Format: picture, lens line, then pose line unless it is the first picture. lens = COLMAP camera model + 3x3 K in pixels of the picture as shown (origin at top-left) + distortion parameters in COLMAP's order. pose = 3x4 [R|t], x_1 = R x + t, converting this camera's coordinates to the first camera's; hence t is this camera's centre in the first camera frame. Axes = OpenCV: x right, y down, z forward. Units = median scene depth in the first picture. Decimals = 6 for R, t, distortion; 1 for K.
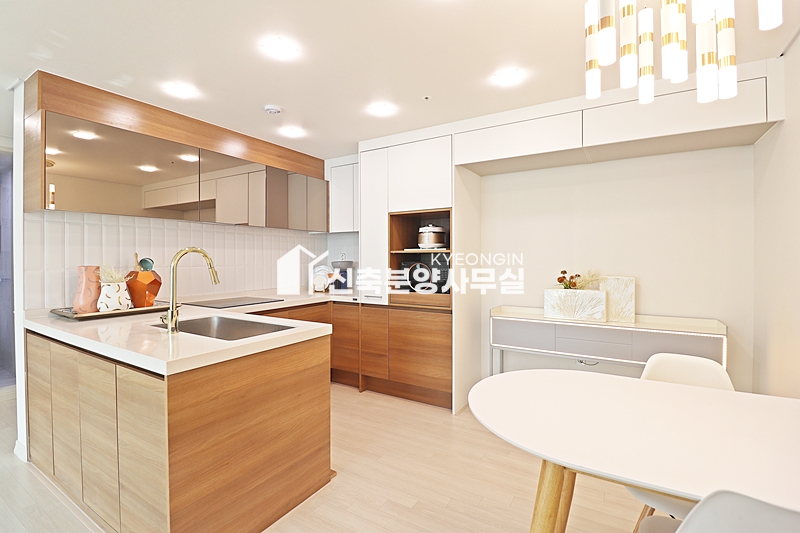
lens RADIAL K [[370.3, 0, 400.7], [0, 370.3, 260.8], [0, 0, 1]] dist [-0.001513, -0.011784]
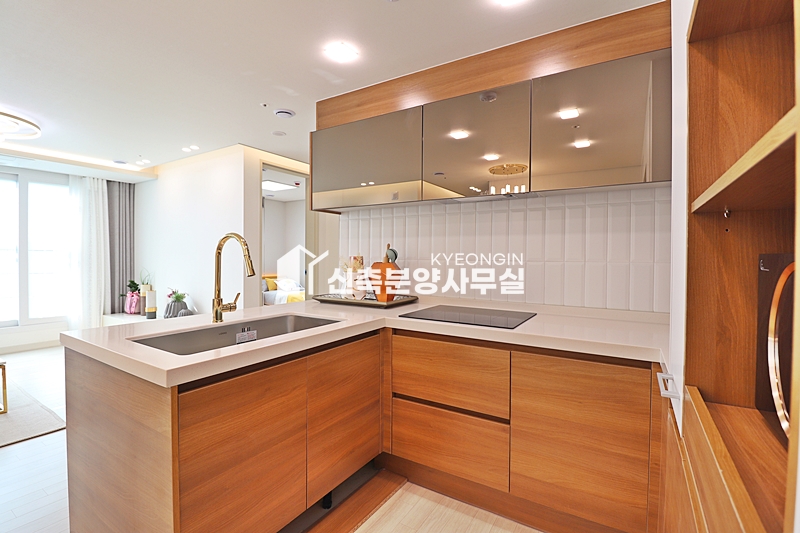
lens RADIAL K [[370.3, 0, 400.7], [0, 370.3, 260.8], [0, 0, 1]] dist [-0.001513, -0.011784]
pose [[-0.010804, 0.014448, -0.999837, 0.197809], [-0.013059, 0.999808, 0.014589, 0.007023], [0.999856, 0.013215, -0.010613, 0.837747]]
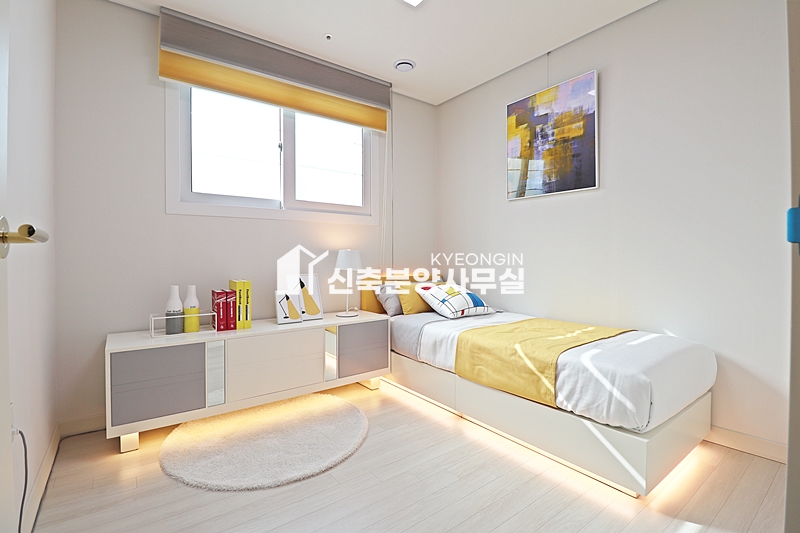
lens RADIAL K [[370.3, 0, 400.7], [0, 370.3, 260.8], [0, 0, 1]] dist [-0.001513, -0.011784]
pose [[-0.363361, 0.011233, -0.931581, -1.193759], [-0.002026, 0.999915, 0.012847, 0.095589], [0.931646, 0.006555, -0.363308, 0.337395]]
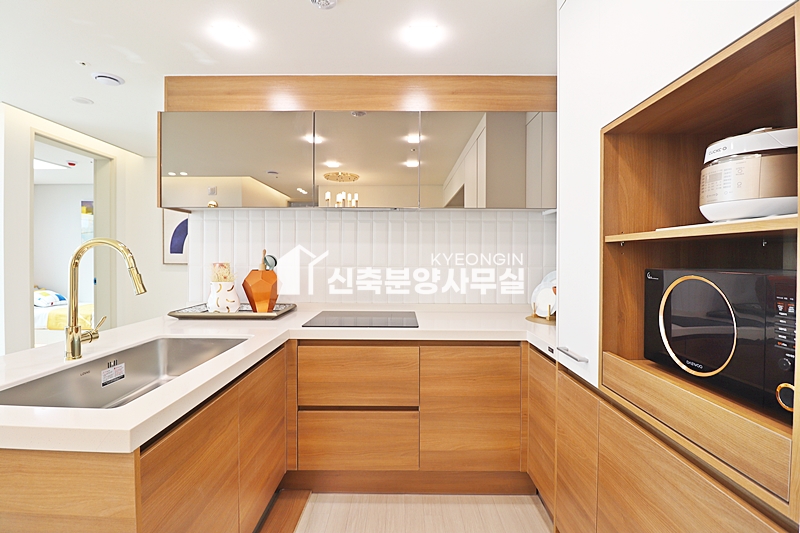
lens RADIAL K [[368.1, 0, 401.7], [0, 368.1, 260.4], [0, 0, 1]] dist [-0.001079, -0.013244]
pose [[0.516170, 0.012116, -0.856400, 0.173683], [-0.011197, 0.999910, 0.007398, -0.003966], [0.856413, 0.005771, 0.516259, 0.663159]]
